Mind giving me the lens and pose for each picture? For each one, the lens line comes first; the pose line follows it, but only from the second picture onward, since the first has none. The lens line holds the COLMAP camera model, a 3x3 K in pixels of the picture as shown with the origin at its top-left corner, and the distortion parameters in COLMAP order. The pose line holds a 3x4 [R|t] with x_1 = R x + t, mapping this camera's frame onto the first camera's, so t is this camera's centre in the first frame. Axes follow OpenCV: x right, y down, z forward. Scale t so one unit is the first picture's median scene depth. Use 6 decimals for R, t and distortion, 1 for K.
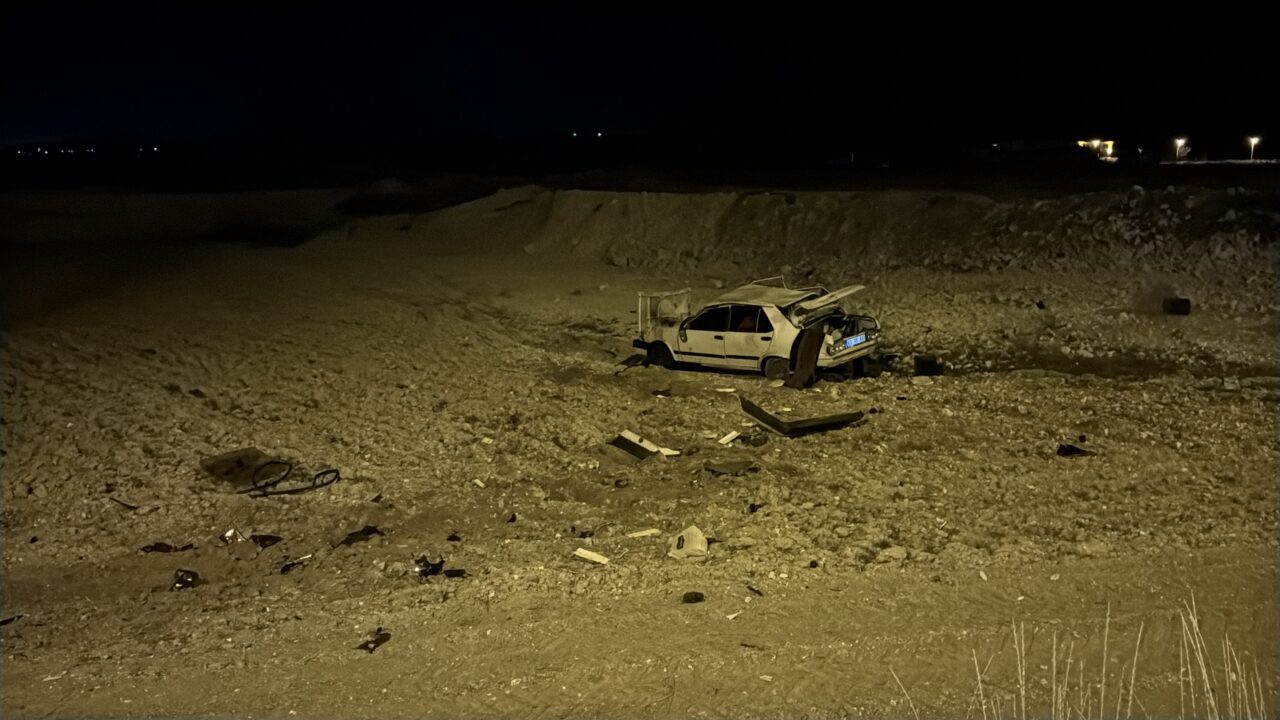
lens RADIAL K [[1069.5, 0, 640.0], [0, 1069.5, 360.0], [0, 0, 1]] dist [0.099344, 0.000231]
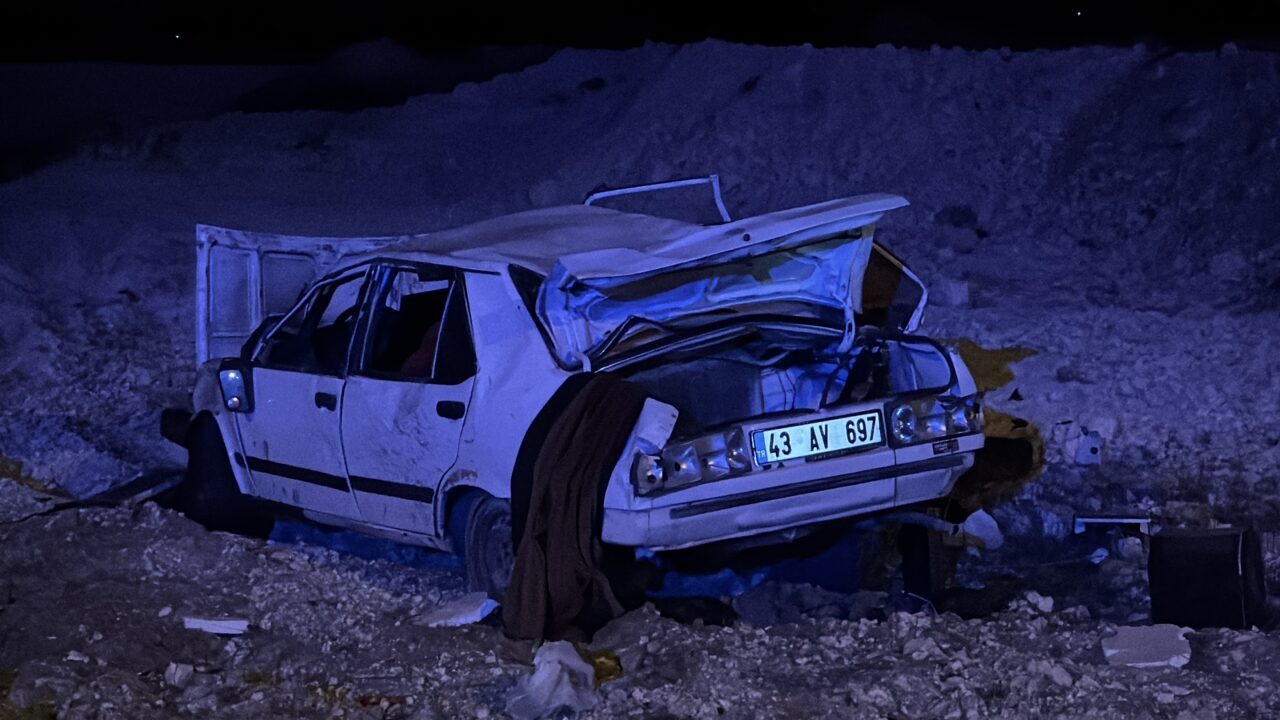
lens RADIAL K [[2514.3, 0, 640.0], [0, 2514.3, 360.0], [0, 0, 1]] dist [0.124984, 0.063165]
pose [[0.974732, 0.048107, -0.218134, 0.248959], [-0.062734, 0.996187, -0.060627, -0.000555], [0.214386, 0.072780, 0.974034, 0.444128]]
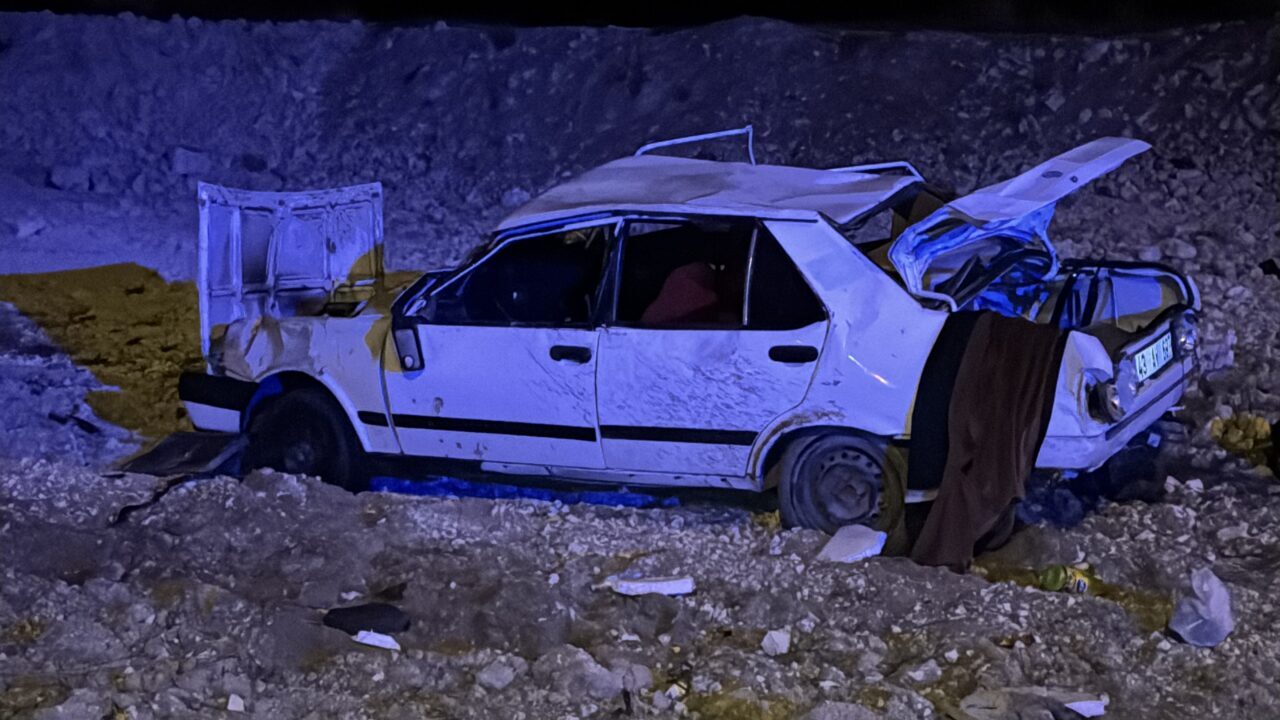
lens RADIAL K [[1970.2, 0, 640.0], [0, 1970.2, 360.0], [0, 0, 1]] dist [0.158419, 0.010133]
pose [[0.963597, -0.011579, 0.267108, -0.028179], [0.019820, 0.999406, -0.028178, -0.006463], [-0.266623, 0.032446, 0.963254, 0.538404]]
